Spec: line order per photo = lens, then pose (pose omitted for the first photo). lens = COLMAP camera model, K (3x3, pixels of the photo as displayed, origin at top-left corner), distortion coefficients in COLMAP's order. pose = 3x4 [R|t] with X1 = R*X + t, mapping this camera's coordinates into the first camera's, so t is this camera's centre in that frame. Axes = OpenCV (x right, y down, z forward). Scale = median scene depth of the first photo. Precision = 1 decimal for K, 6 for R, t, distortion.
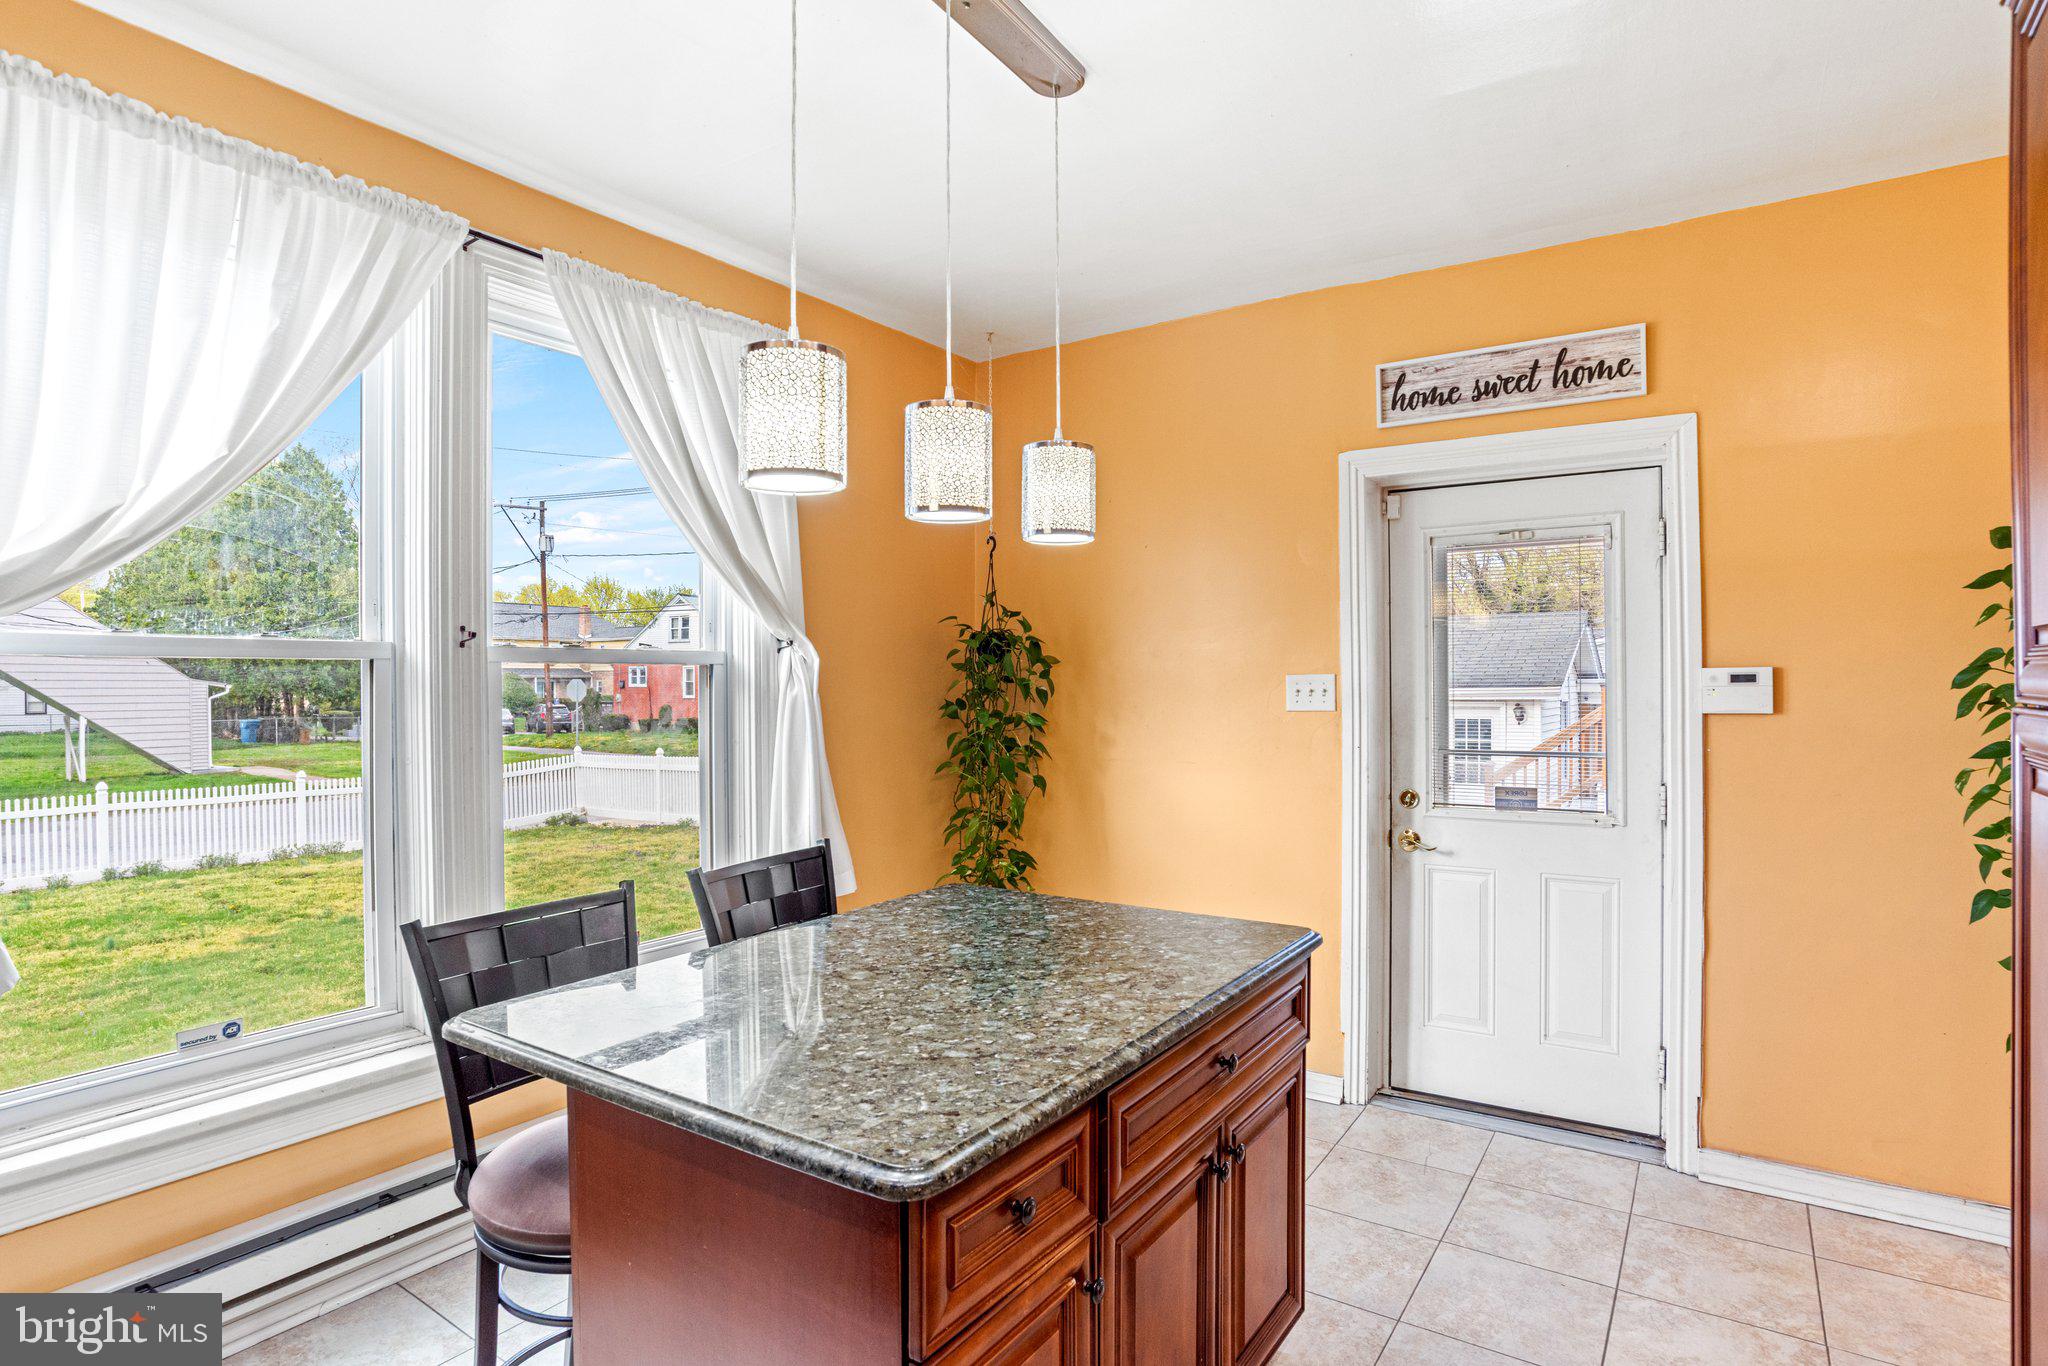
lens RADIAL K [[1041.1, 0, 1035.0], [0, 1041.1, 696.3], [0, 0, 1]] dist [-0.030325, 0.001642]
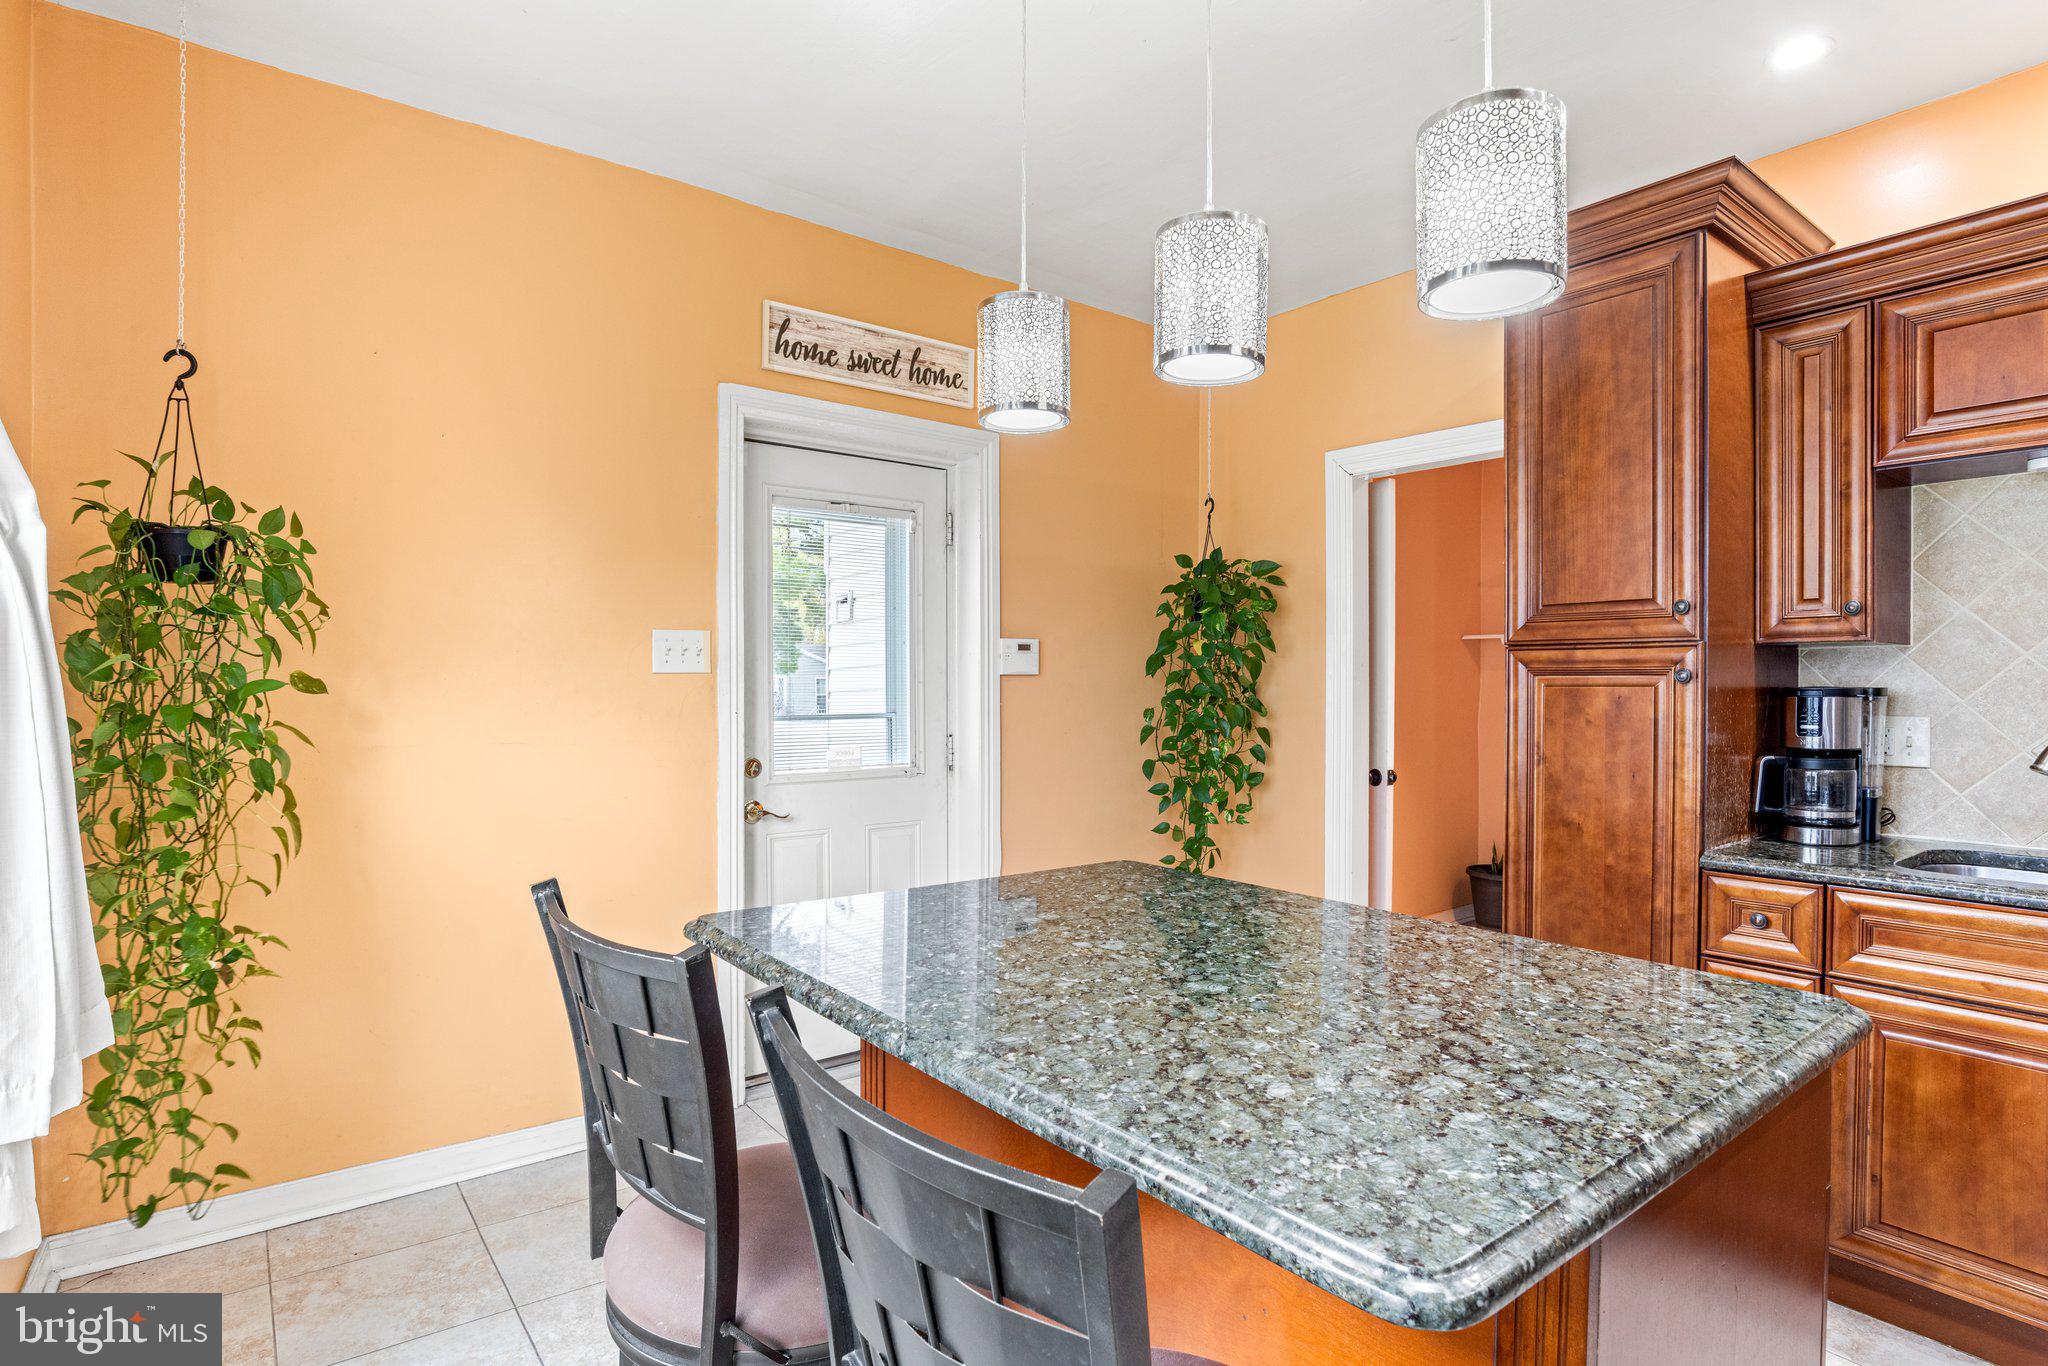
lens RADIAL K [[1041.1, 0, 1035.0], [0, 1041.1, 696.3], [0, 0, 1]] dist [-0.030325, 0.001642]
pose [[0.333280, -0.004095, 0.942819, -0.490838], [0.011796, 0.999930, 0.000173, 0.040178], [-0.942754, 0.011064, 0.333306, 0.493938]]
